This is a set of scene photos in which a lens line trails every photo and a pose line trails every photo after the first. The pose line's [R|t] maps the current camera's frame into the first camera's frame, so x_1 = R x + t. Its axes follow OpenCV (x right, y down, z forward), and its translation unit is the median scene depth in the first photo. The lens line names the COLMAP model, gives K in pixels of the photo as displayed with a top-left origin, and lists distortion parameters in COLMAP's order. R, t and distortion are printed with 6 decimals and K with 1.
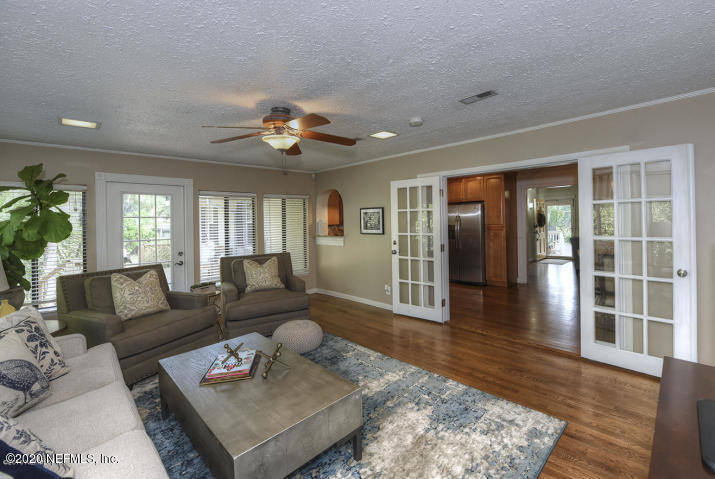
lens RADIAL K [[309.0, 0, 356.7], [0, 309.0, 222.1], [0, 0, 1]] dist [-0.000901, -0.000271]
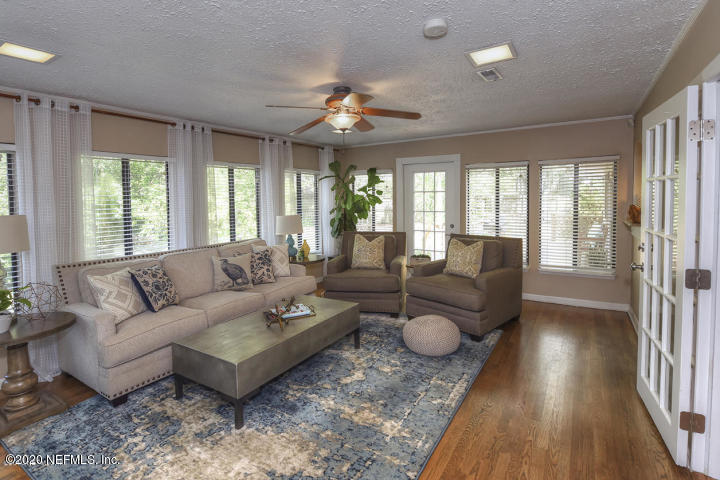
lens RADIAL K [[324.9, 0, 358.7], [0, 324.9, 209.2], [0, 0, 1]] dist [-0.000667, -0.000194]
pose [[0.291836, 0.047717, -0.955277, 0.575633], [0.001557, 0.998730, 0.050363, -0.018486], [0.956467, -0.016186, 0.291391, 0.543446]]
